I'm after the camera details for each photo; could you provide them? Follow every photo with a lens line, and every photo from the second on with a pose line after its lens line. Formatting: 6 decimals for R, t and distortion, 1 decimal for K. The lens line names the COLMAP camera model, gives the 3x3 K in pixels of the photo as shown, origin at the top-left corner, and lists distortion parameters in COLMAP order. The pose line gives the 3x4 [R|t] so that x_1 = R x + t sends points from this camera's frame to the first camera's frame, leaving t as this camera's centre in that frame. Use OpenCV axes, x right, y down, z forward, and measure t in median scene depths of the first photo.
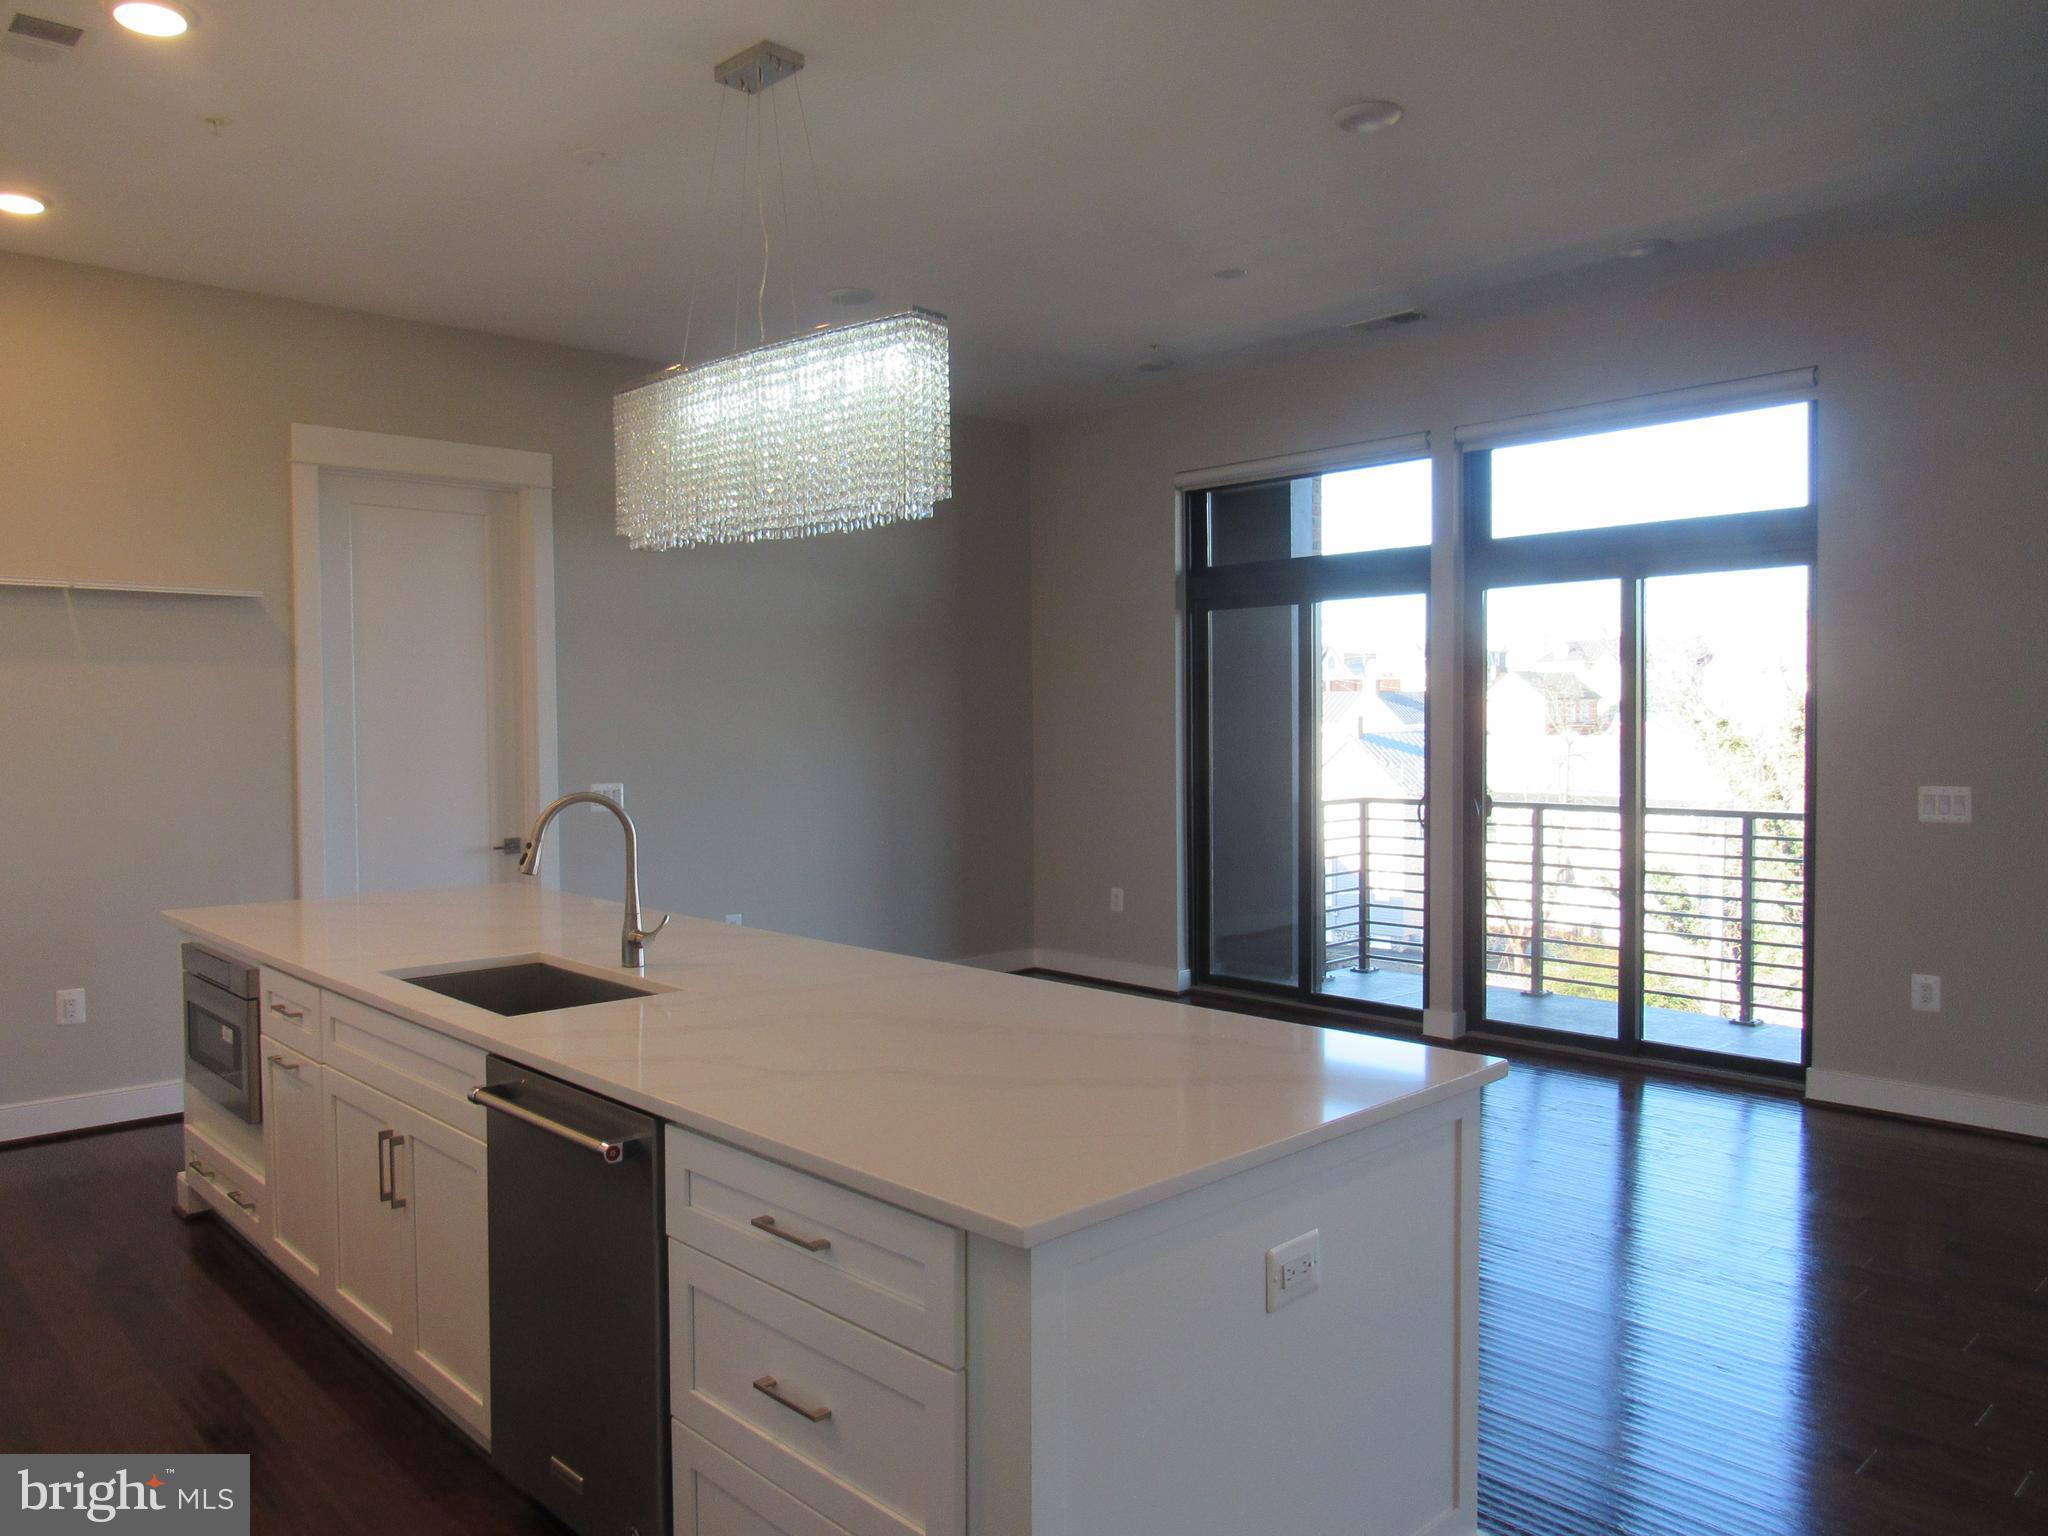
lens RADIAL K [[1481.9, 0, 1024.0], [0, 1481.9, 768.0], [0, 0, 1]] dist [-0.004357, -0.003798]
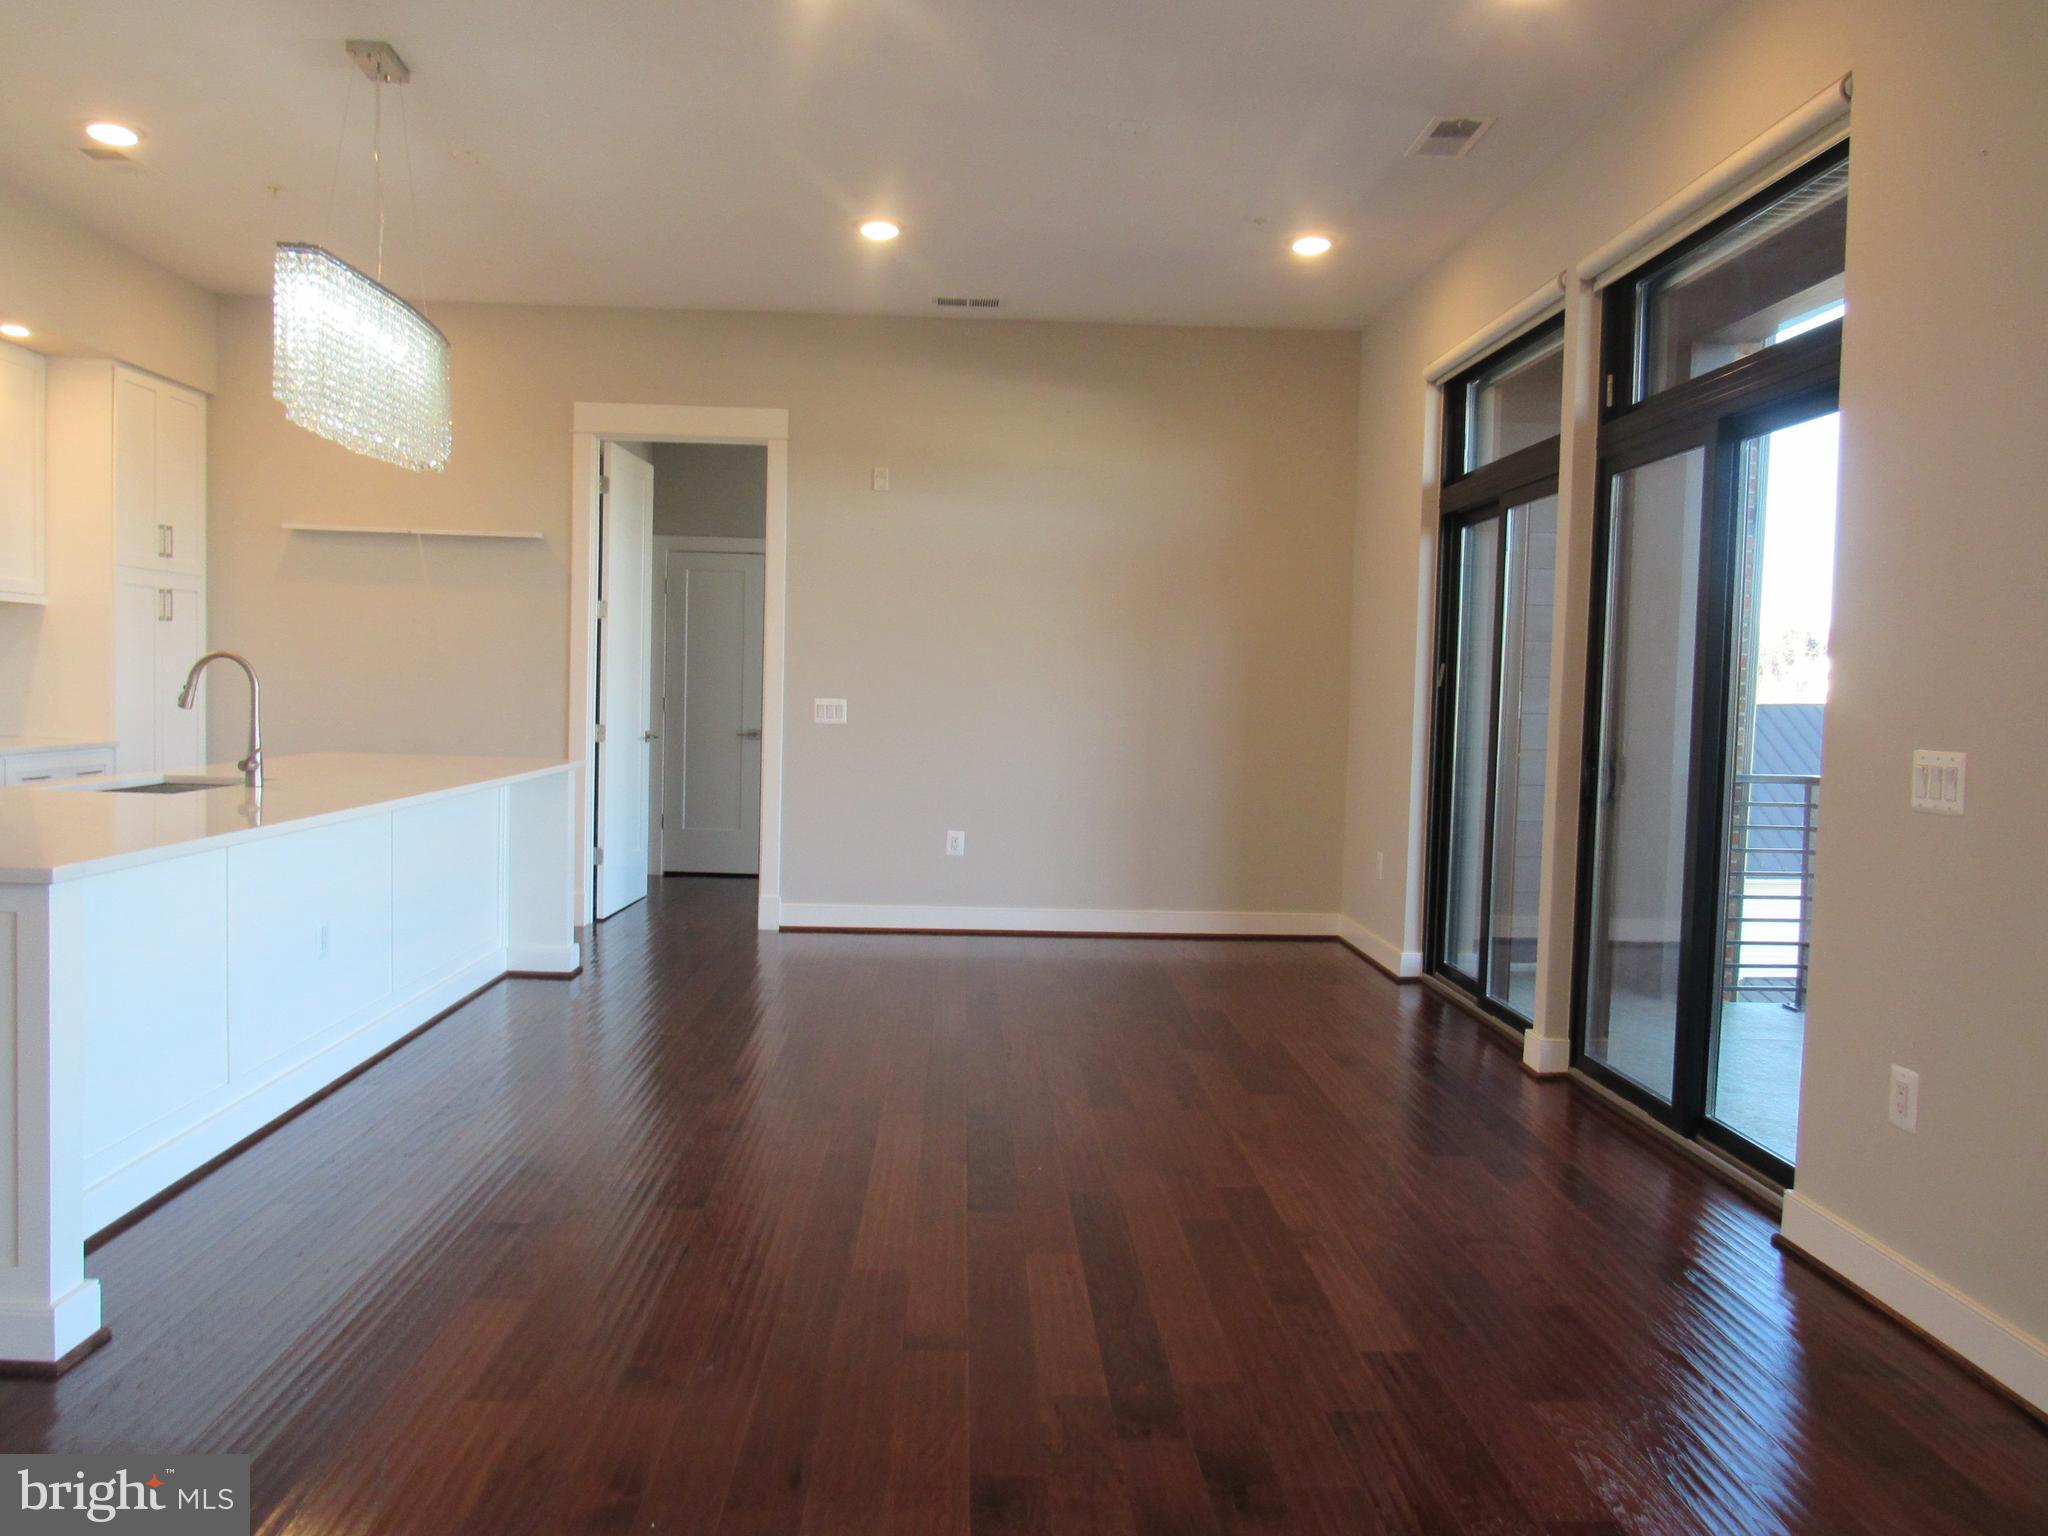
lens RADIAL K [[1481.9, 0, 1024.0], [0, 1481.9, 768.0], [0, 0, 1]] dist [-0.004357, -0.003798]
pose [[0.752872, 0.065421, -0.654908, 0.679743], [-0.055045, 0.997820, 0.036396, 0.016507], [0.655861, 0.008648, 0.754832, 0.294914]]
